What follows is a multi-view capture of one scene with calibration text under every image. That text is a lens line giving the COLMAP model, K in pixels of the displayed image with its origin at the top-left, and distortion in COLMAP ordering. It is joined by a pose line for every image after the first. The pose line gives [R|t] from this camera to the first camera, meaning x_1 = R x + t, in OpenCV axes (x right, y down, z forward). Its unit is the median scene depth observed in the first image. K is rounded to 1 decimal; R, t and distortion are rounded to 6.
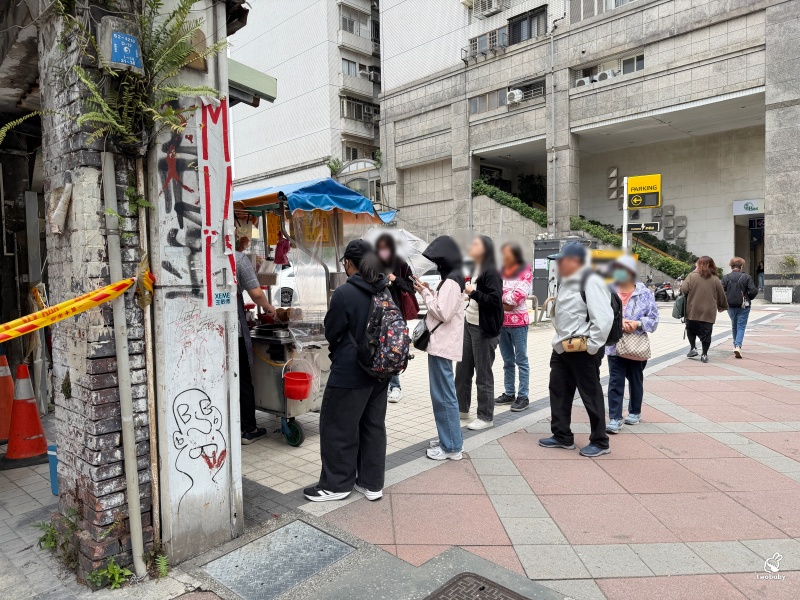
lens RADIAL K [[553.3, 0, 404.2], [0, 553.3, 306.3], [0, 0, 1]] dist [0.075674, -0.105041]
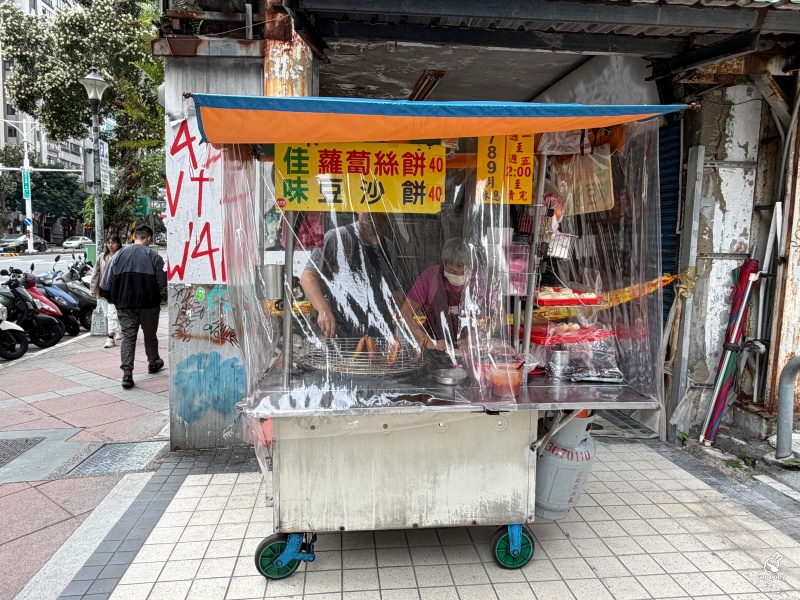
lens RADIAL K [[543.6, 0, 400.0], [0, 543.6, 300.0], [0, 0, 1]] dist [-0.018420, 0.006191]
pose [[-0.680179, 0.079440, -0.728729, 0.270846], [-0.045183, 0.987677, 0.149840, -0.179214], [0.731653, 0.134844, -0.668208, 2.397458]]
